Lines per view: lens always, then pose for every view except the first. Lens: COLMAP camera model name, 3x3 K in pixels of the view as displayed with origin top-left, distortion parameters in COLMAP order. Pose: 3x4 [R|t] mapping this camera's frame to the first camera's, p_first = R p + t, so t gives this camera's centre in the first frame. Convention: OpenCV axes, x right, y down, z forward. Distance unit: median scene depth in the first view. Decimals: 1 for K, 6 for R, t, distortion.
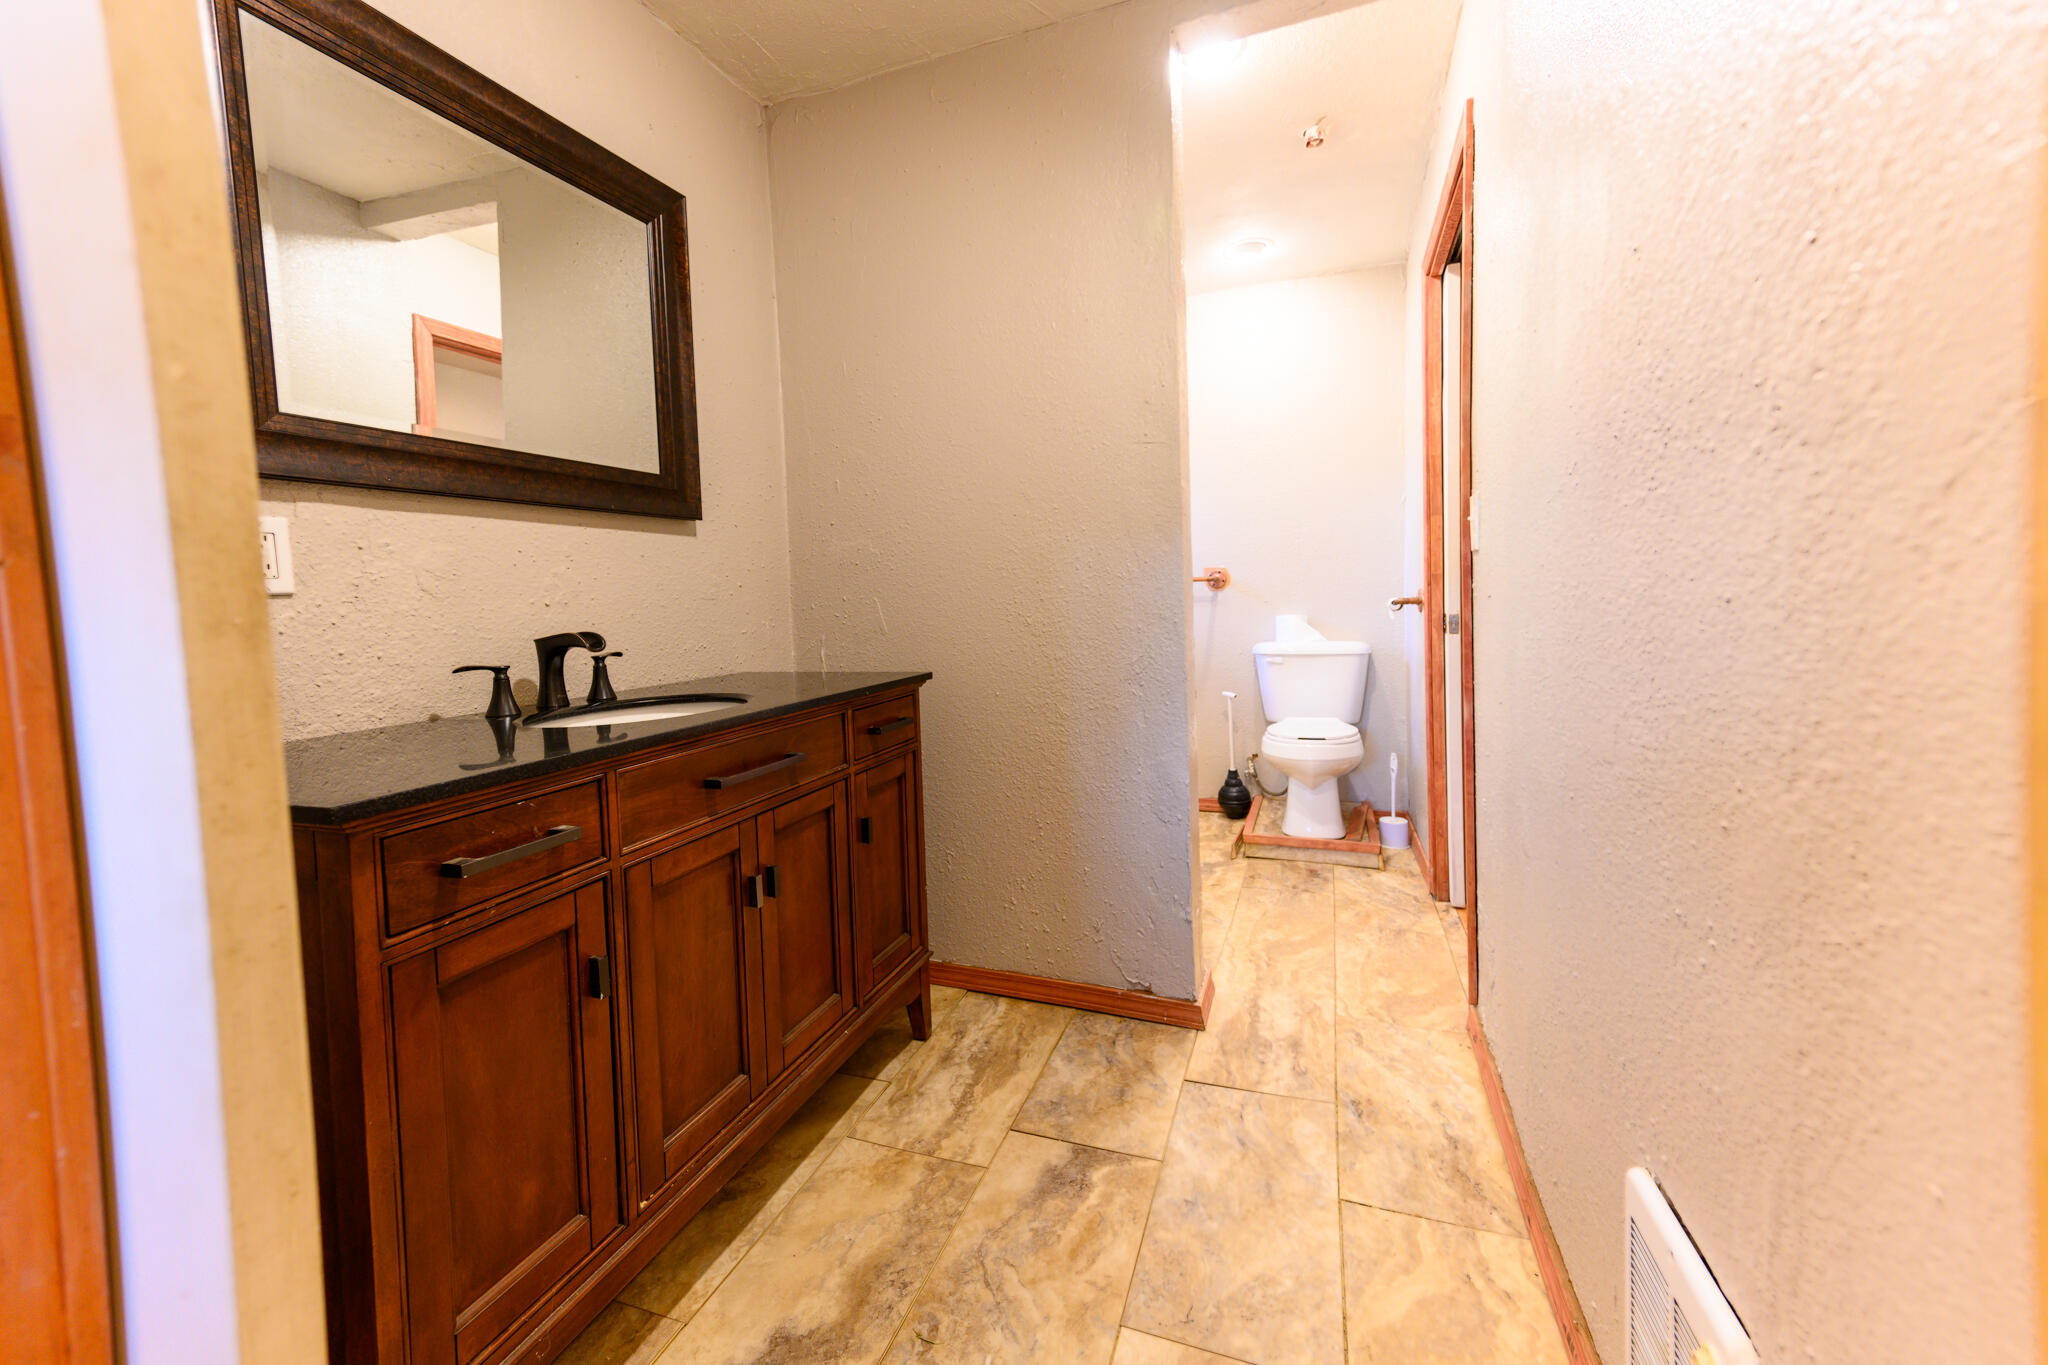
lens RADIAL K [[815.8, 0, 1022.7], [0, 815.8, 646.4], [0, 0, 1]] dist [0.000472, 0.000047]
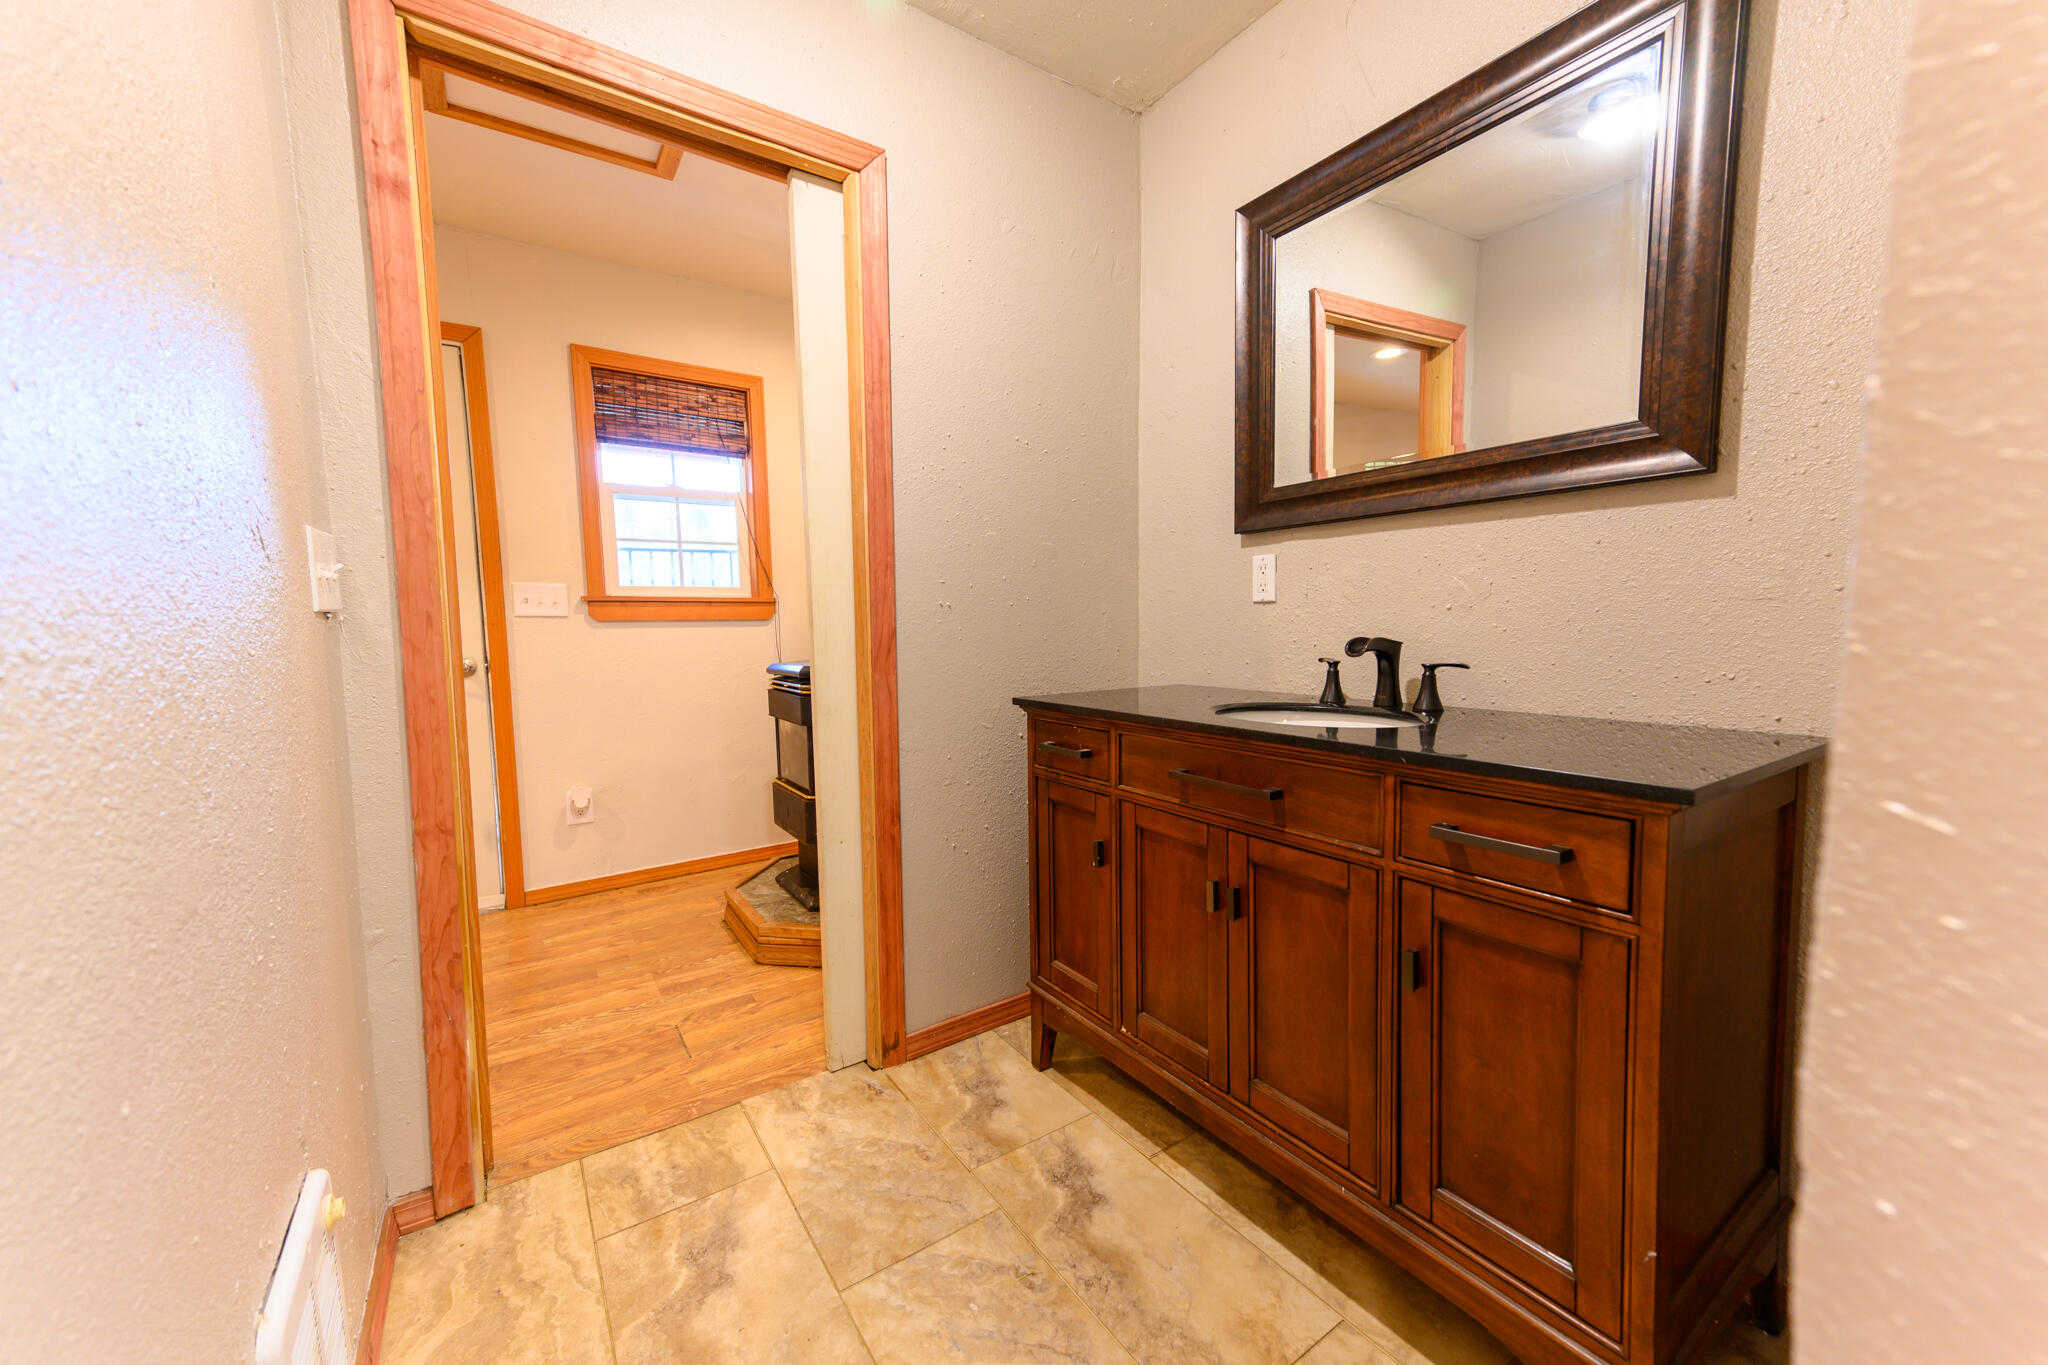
lens RADIAL K [[778.9, 0, 1024.0], [0, 778.9, 682.5], [0, 0, 1]] dist [0.000511, 0.000065]
pose [[-0.592961, 0.108930, -0.797830, 0.581365], [-0.013034, 0.989380, 0.144770, -0.109648], [0.805126, 0.096242, -0.585243, 1.373675]]
